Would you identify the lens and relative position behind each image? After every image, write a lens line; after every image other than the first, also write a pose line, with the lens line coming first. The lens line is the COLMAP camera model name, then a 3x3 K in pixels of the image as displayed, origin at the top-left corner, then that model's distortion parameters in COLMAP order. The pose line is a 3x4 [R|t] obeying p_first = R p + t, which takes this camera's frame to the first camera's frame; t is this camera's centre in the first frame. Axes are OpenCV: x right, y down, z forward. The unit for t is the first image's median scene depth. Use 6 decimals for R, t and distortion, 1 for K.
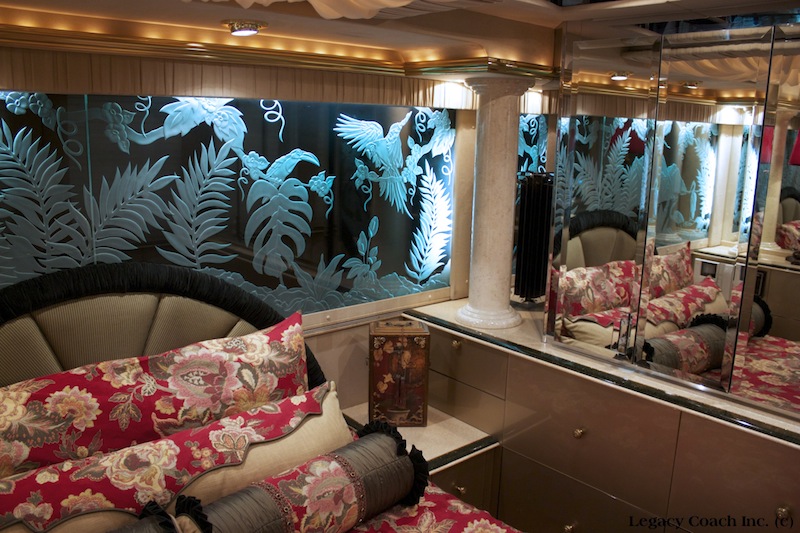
lens RADIAL K [[666.1, 0, 405.3], [0, 666.1, 266.3], [0, 0, 1]] dist [-0.117433, 0.072239]
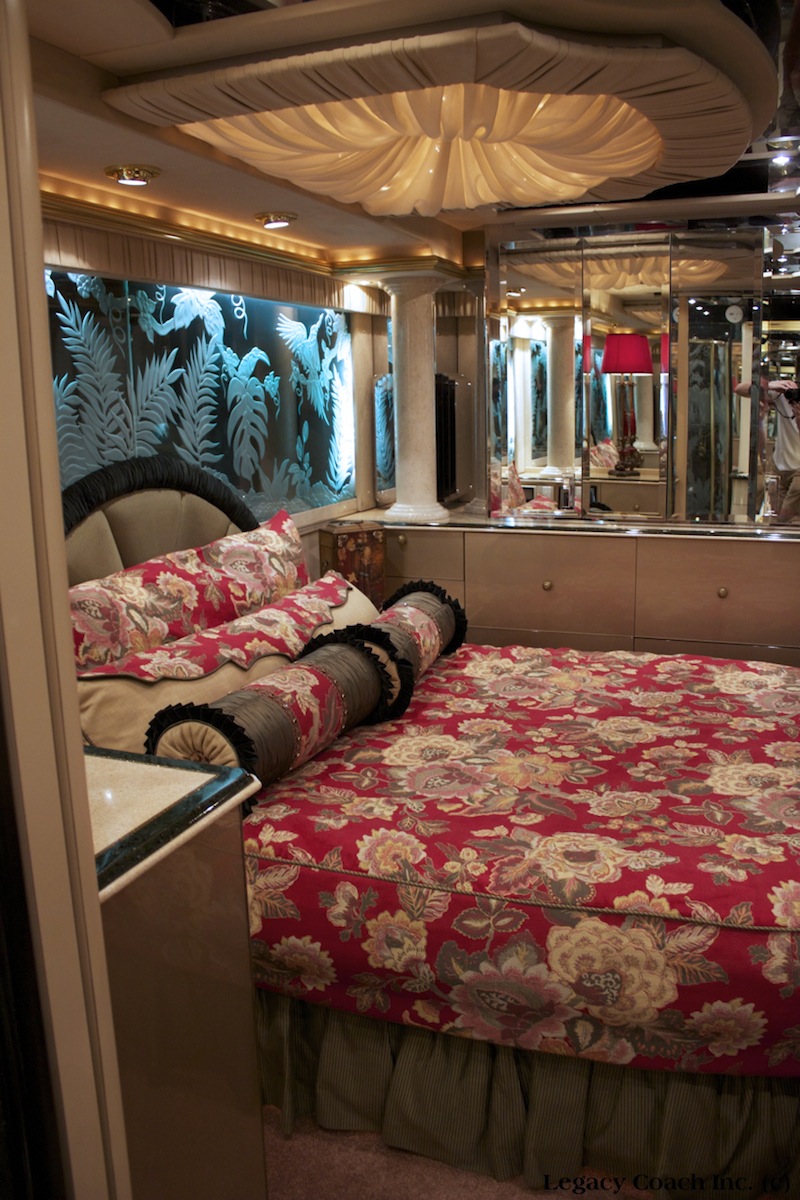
lens RADIAL K [[999.1, 0, 434.8], [0, 999.1, 617.0], [0, 0, 1]] dist [-0.117433, 0.072239]
pose [[0.871596, -0.147793, 0.467416, -0.711290], [0.140255, 0.988795, 0.051114, 0.190545], [-0.469733, 0.021007, 0.882559, -0.432685]]
